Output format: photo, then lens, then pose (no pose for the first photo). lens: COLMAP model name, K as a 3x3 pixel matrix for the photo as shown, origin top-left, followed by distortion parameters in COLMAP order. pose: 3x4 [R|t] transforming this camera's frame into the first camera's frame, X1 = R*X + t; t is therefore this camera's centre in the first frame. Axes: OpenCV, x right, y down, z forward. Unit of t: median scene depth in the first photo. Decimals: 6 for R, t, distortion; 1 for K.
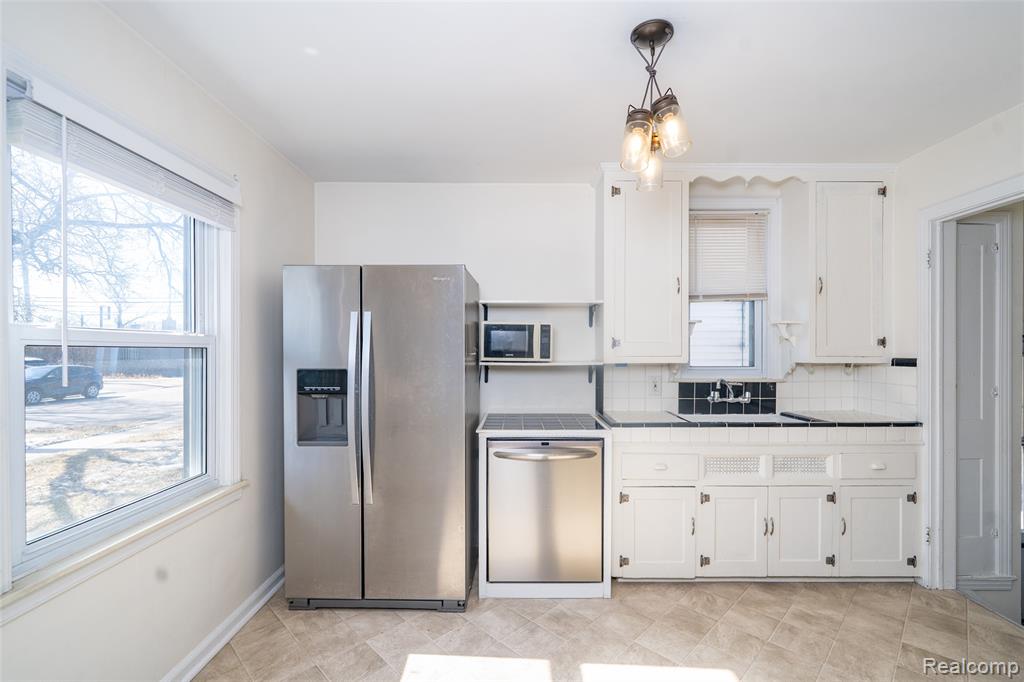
lens RADIAL K [[448.0, 0, 497.5], [0, 448.0, 353.9], [0, 0, 1]] dist [-0.002902, -0.000669]
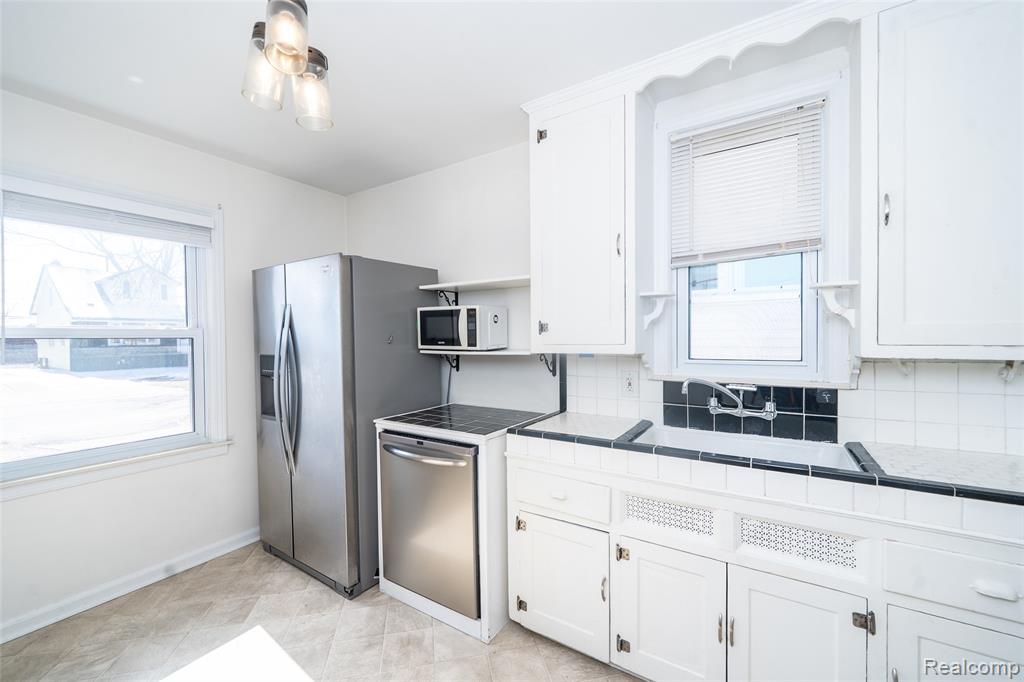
lens RADIAL K [[405.9, 0, 517.4], [0, 405.9, 344.1], [0, 0, 1]] dist [-0.007714, 0.002361]
pose [[0.846283, 0.001862, -0.532730, 0.639282], [0.003796, 0.999947, 0.009526, -0.002275], [0.532720, -0.010084, 0.846231, 0.387593]]
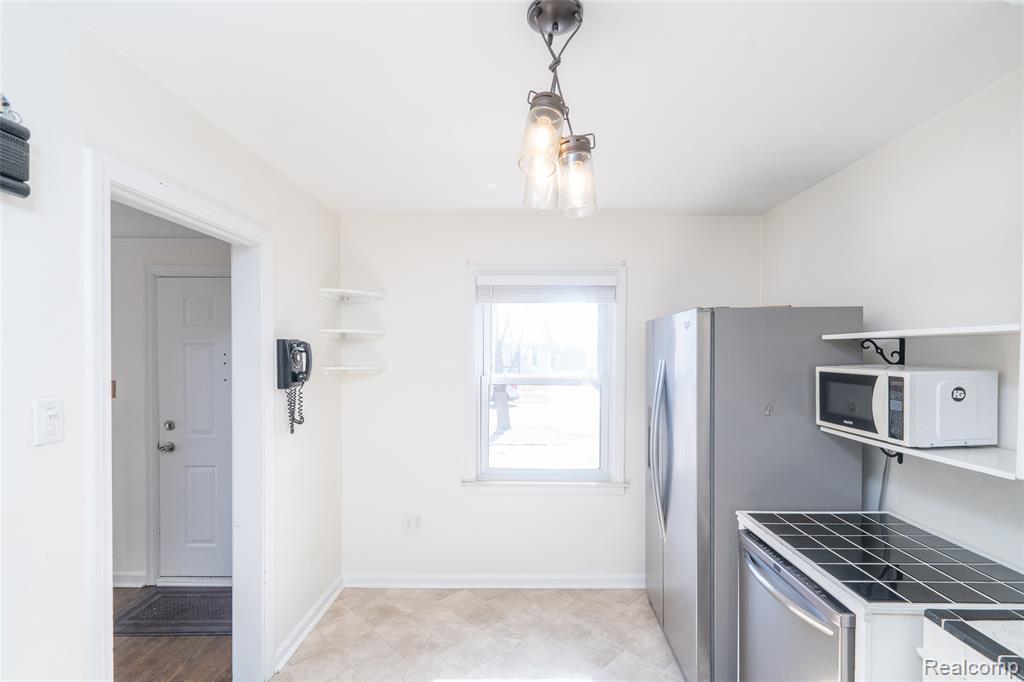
lens RADIAL K [[448.0, 0, 529.3], [0, 448.0, 360.8], [0, 0, 1]] dist [-0.002902, -0.000669]
pose [[0.005409, 0.008427, -0.999950, 0.674581], [-0.023632, 0.999686, 0.008297, -0.081886], [0.999706, 0.023586, 0.005607, 0.579648]]
